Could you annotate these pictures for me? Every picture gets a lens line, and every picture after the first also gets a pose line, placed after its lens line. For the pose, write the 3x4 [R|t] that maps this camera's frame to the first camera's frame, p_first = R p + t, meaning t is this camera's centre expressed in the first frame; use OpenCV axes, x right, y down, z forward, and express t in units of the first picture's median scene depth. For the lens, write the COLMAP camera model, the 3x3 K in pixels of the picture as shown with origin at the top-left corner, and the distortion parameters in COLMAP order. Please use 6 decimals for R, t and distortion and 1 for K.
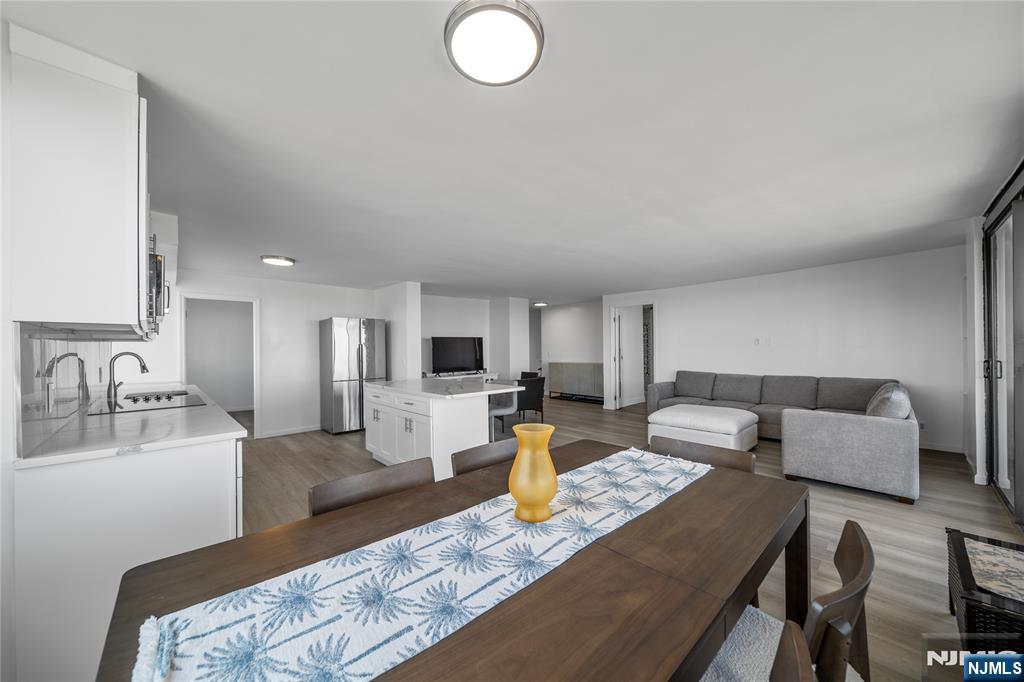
lens RADIAL K [[366.3, 0, 511.0], [0, 366.3, 347.1], [0, 0, 1]] dist [-0.001689, -0.001872]
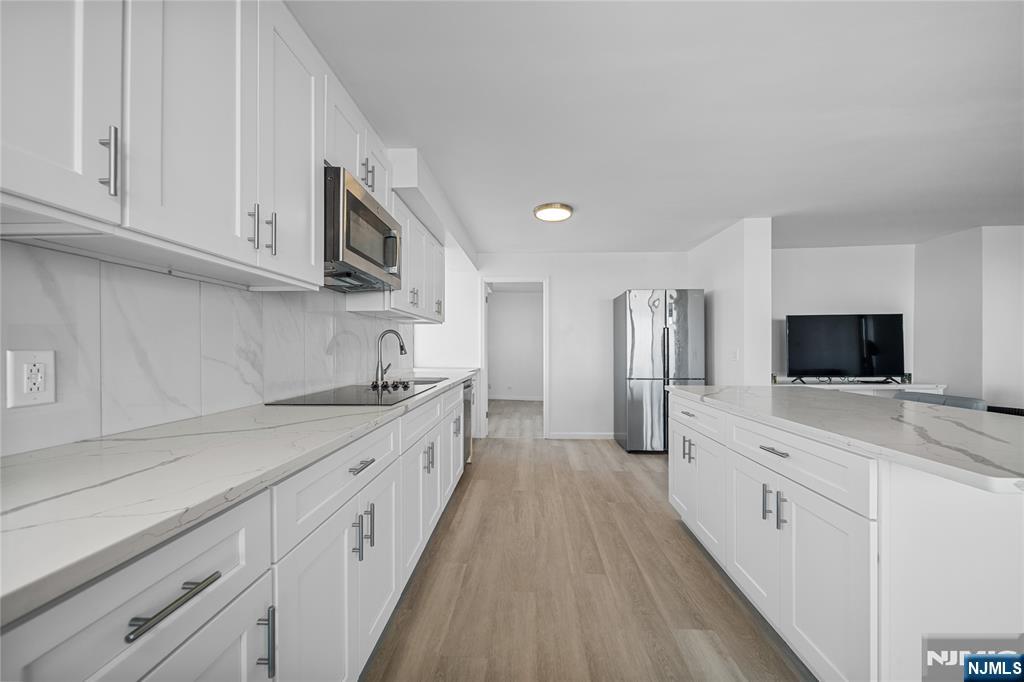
lens RADIAL K [[366.3, 0, 511.0], [0, 366.3, 347.1], [0, 0, 1]] dist [-0.001689, -0.001872]
pose [[0.690168, 0.007415, -0.723612, -0.112846], [-0.003264, 0.999969, 0.007134, 0.024521], [0.723642, -0.002562, 0.690171, 0.311310]]
